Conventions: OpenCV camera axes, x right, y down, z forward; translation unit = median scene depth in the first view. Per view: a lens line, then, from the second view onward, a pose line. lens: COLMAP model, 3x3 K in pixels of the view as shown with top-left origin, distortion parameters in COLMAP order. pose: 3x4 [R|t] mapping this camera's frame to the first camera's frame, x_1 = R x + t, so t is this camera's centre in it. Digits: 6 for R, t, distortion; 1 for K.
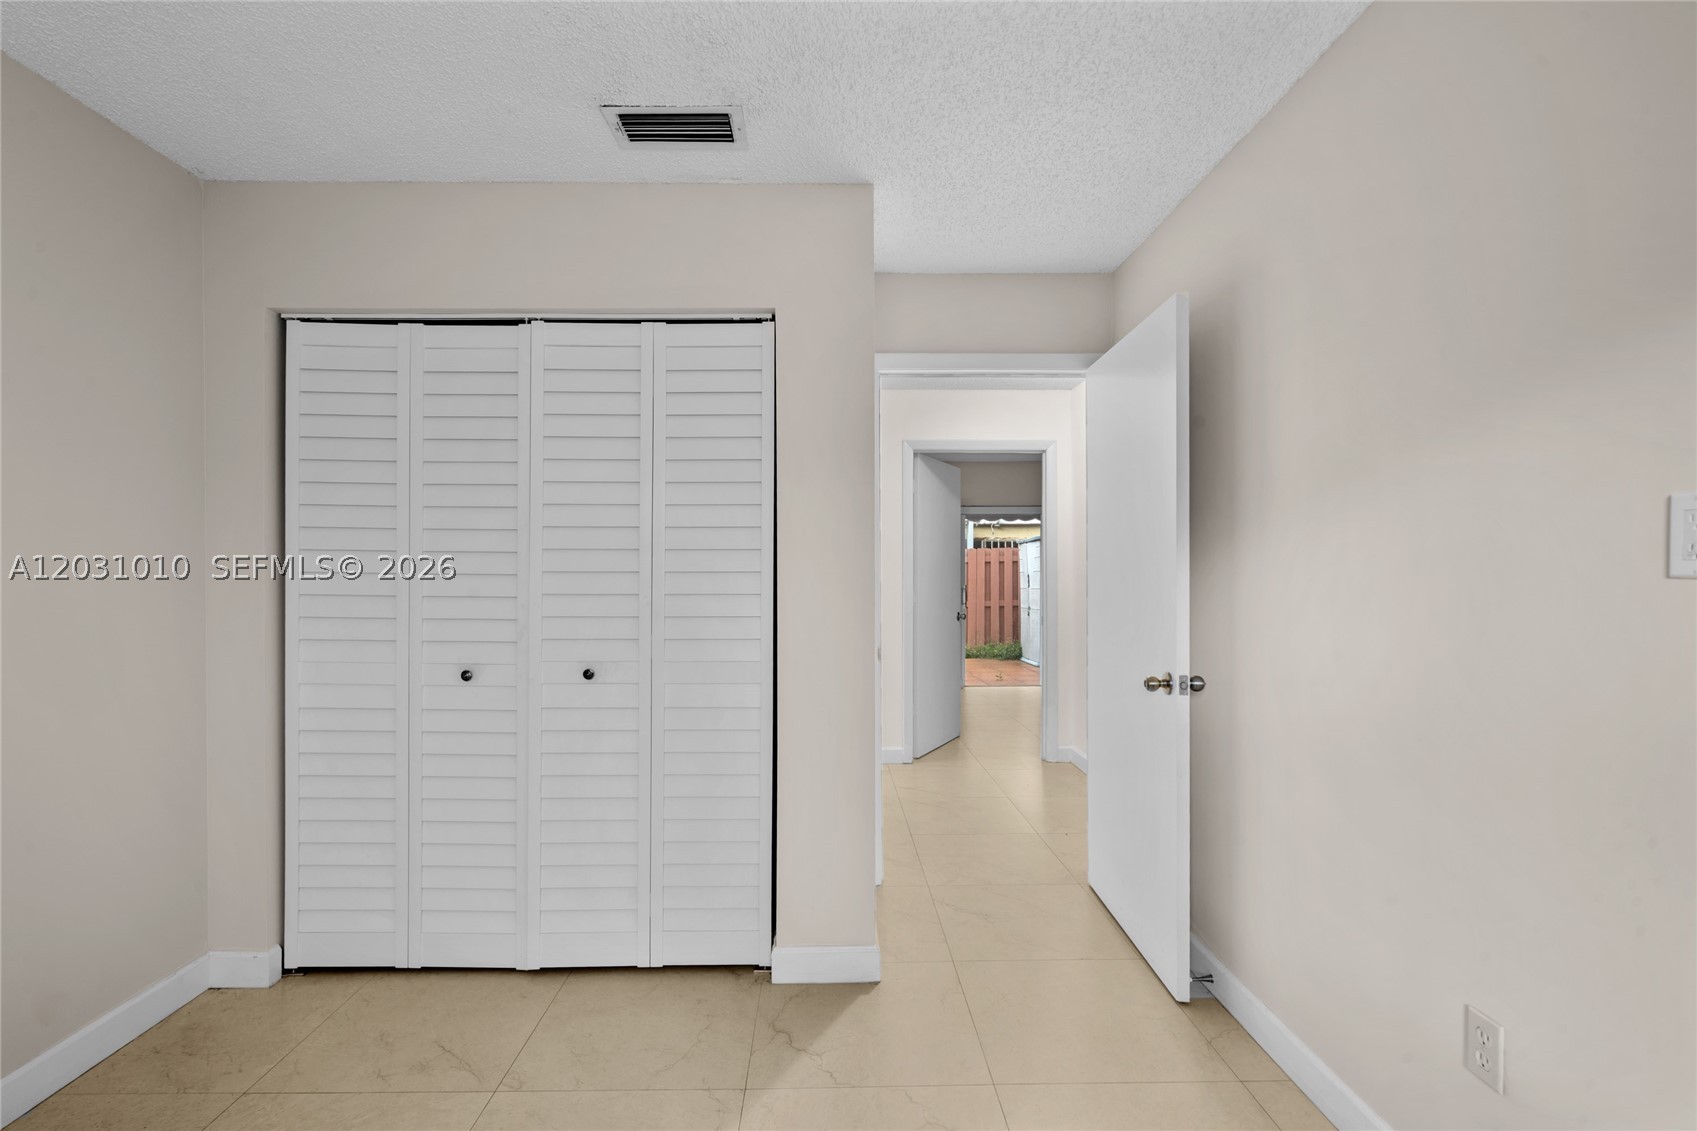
lens RADIAL K [[780.5, 0, 842.6], [0, 780.5, 571.0], [0, 0, 1]] dist [0.000972, 0.000152]
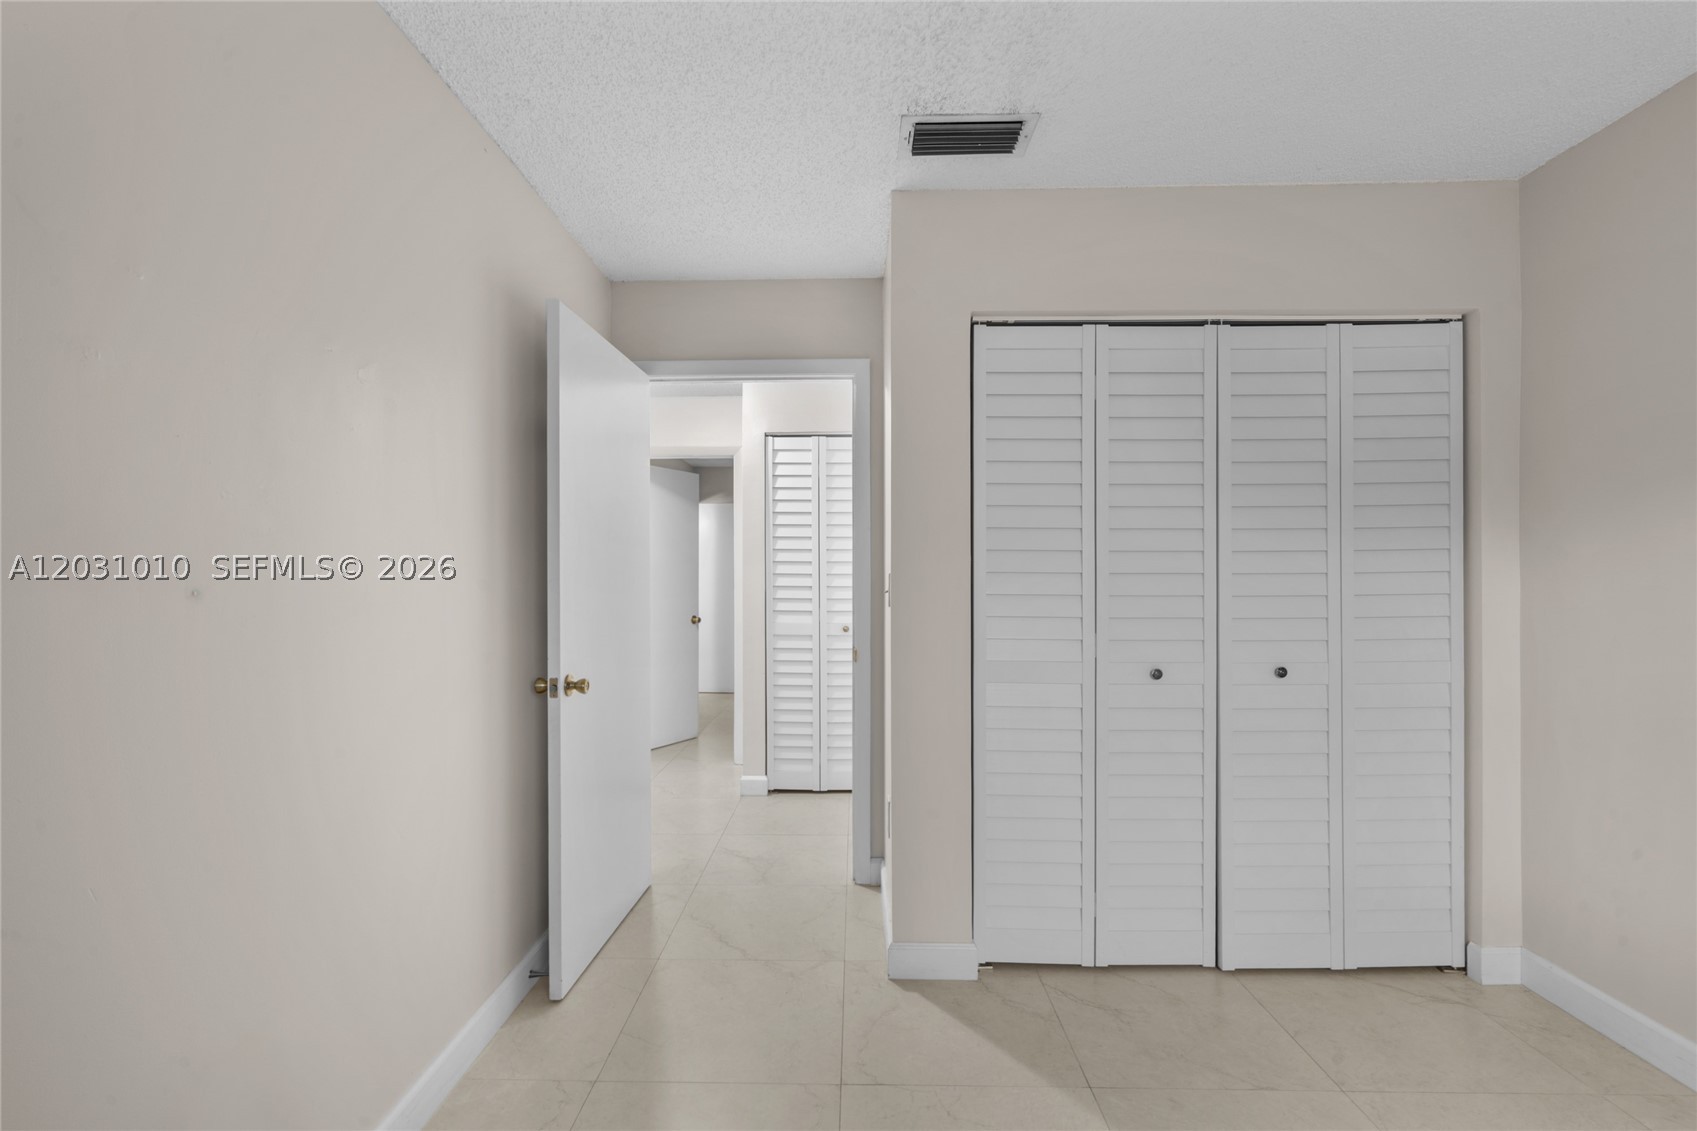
lens RADIAL K [[764.0, 0, 848.5], [0, 764.0, 565.5], [0, 0, 1]] dist [-0.002247, -0.000190]
pose [[0.999385, 0.004814, -0.034730, -0.682782], [-0.005120, 0.999949, -0.008730, 0.003408], [0.034686, 0.008902, 0.999359, 0.000862]]
